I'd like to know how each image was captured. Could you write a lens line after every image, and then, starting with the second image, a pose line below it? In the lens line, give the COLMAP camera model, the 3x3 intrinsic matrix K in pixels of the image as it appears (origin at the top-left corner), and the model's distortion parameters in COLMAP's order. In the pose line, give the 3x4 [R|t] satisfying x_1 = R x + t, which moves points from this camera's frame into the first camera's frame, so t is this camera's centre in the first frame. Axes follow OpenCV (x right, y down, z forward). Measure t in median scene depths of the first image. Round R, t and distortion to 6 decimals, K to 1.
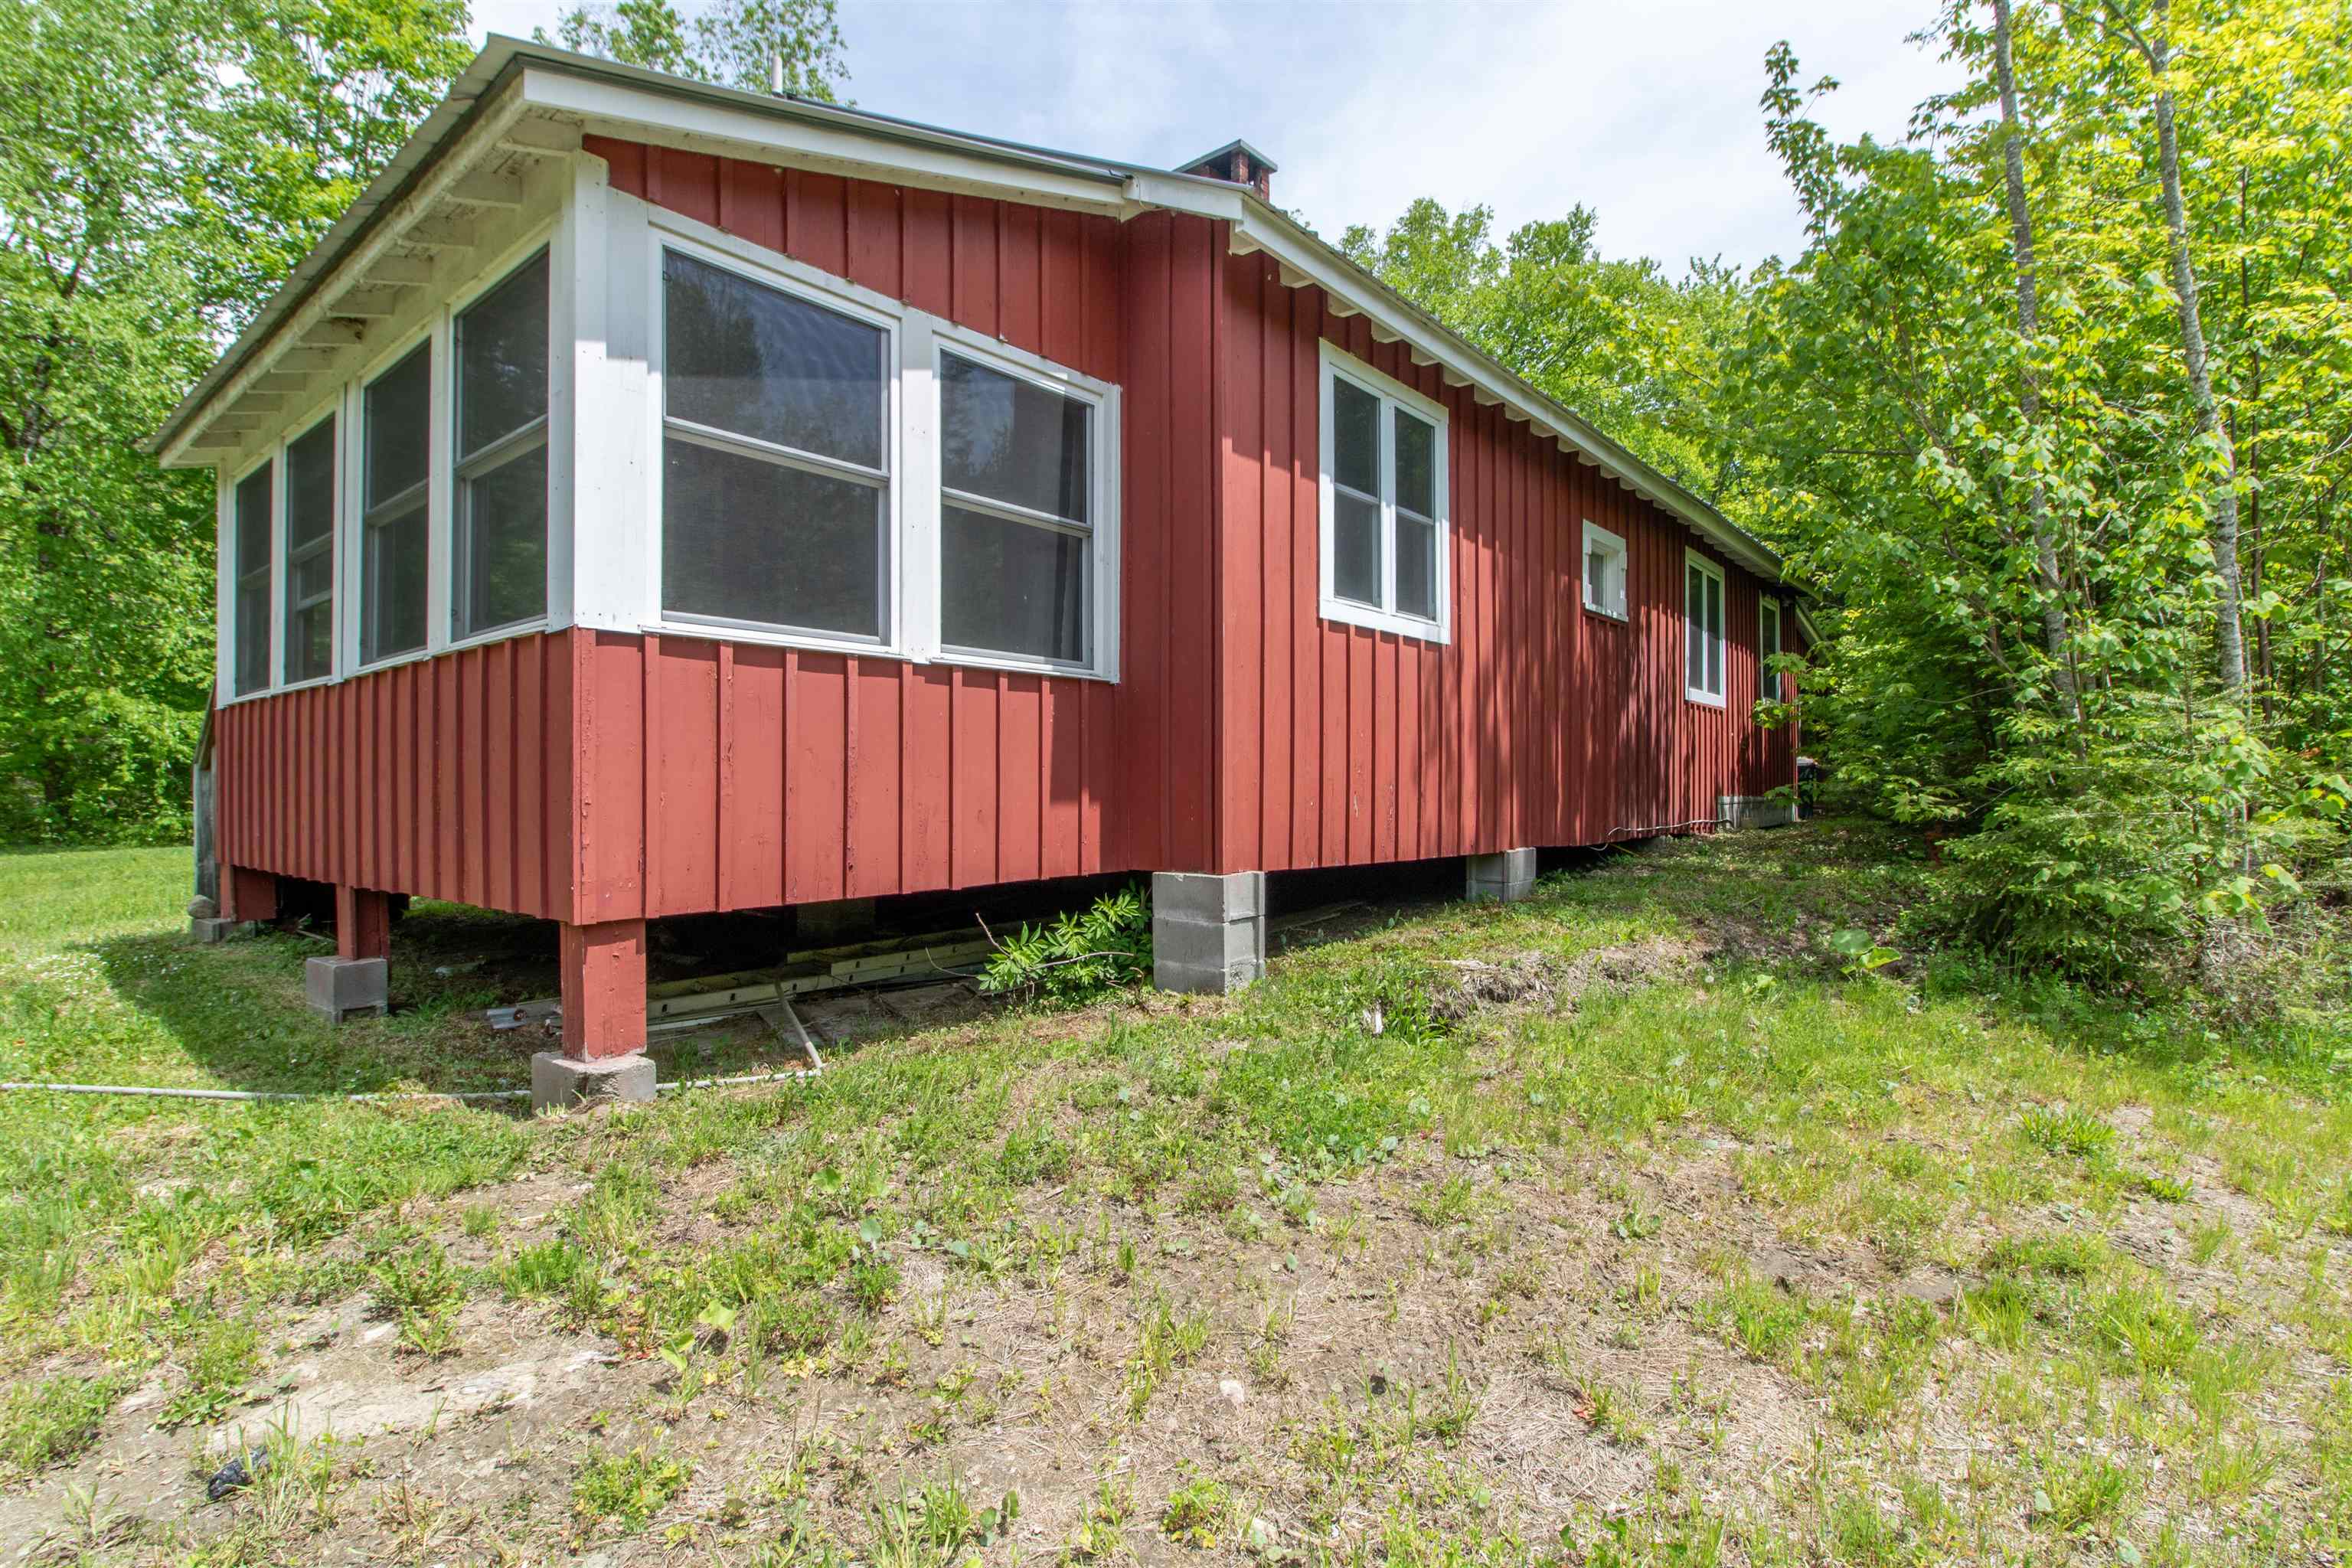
lens RADIAL K [[1106.0, 0, 1174.5], [0, 1106.0, 795.8], [0, 0, 1]] dist [-0.003384, 0.002243]
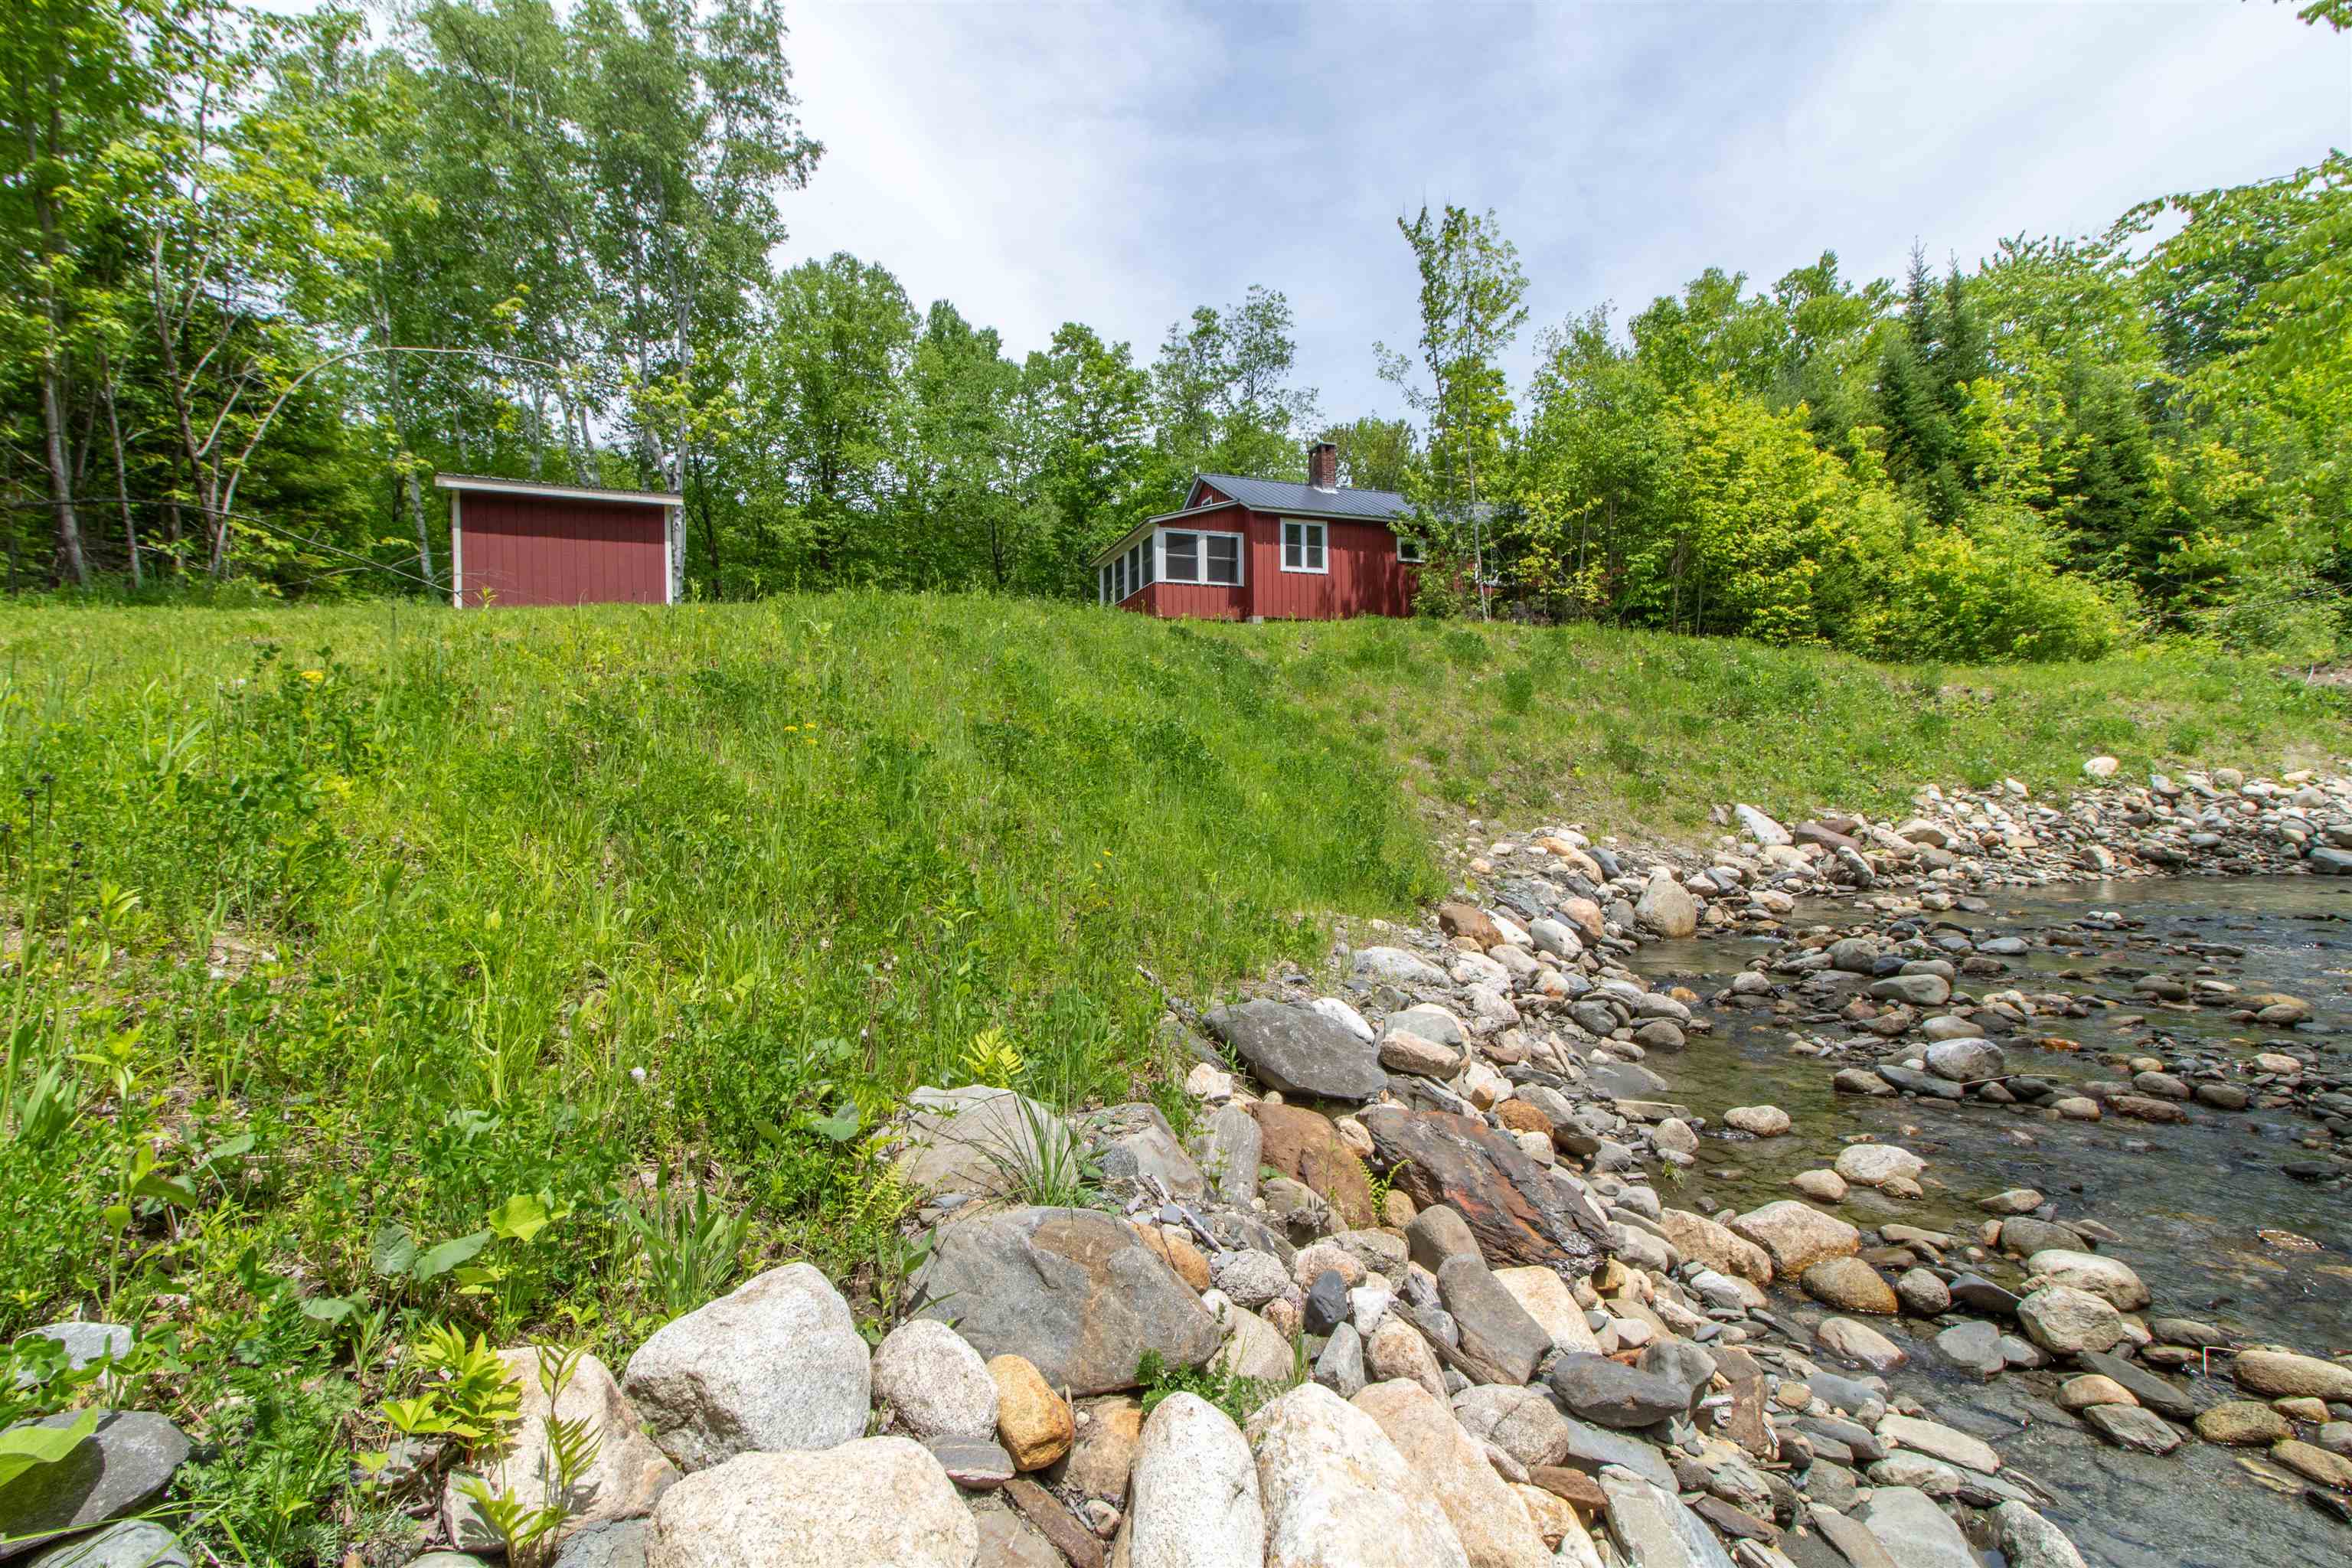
lens RADIAL K [[1106.0, 0, 1180.6], [0, 1106.0, 789.3], [0, 0, 1]] dist [-0.003384, 0.002243]
pose [[0.865985, -0.013099, -0.499899, 2.452954], [0.007722, 0.999888, -0.012822, 0.992590], [0.500010, 0.007244, 0.865989, -3.981778]]
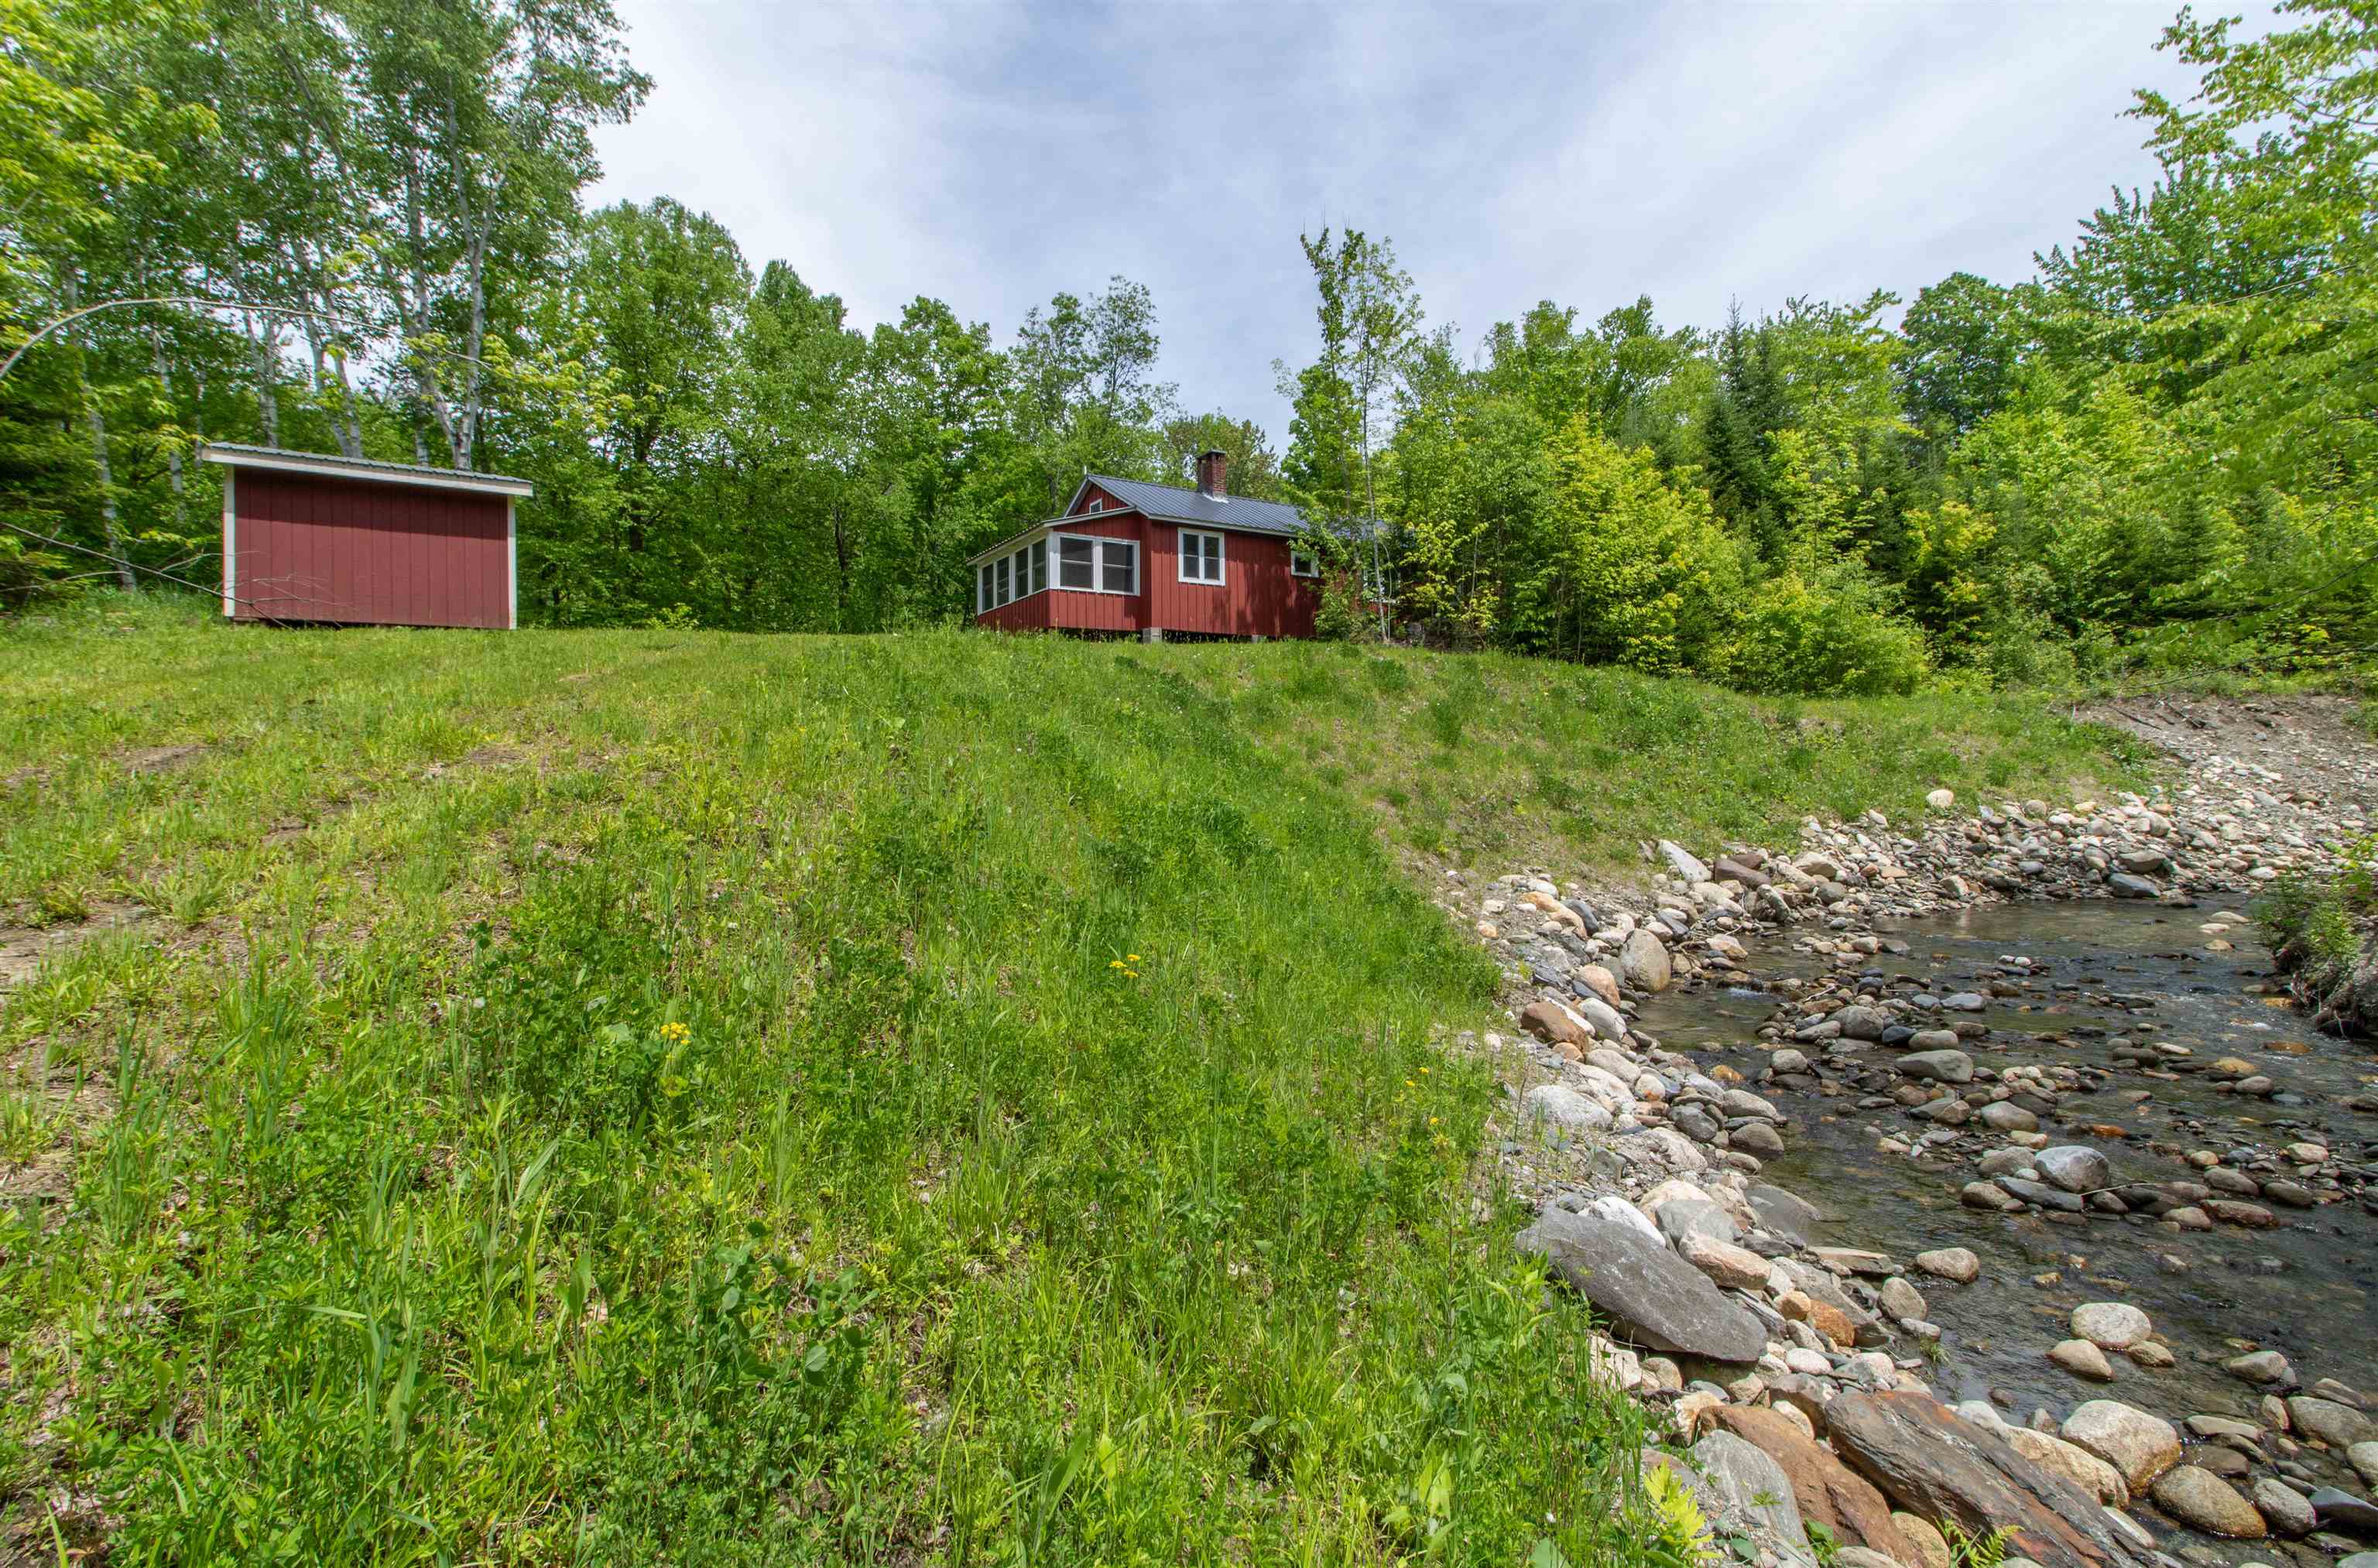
lens RADIAL K [[1117.5, 0, 1240.9], [0, 1117.5, 754.7], [0, 0, 1]] dist [0.002795, -0.000709]
pose [[0.953016, -0.016383, -0.302477, 2.060378], [0.008491, 0.999589, -0.027390, 0.826977], [0.302801, 0.023535, 0.952763, -4.027942]]
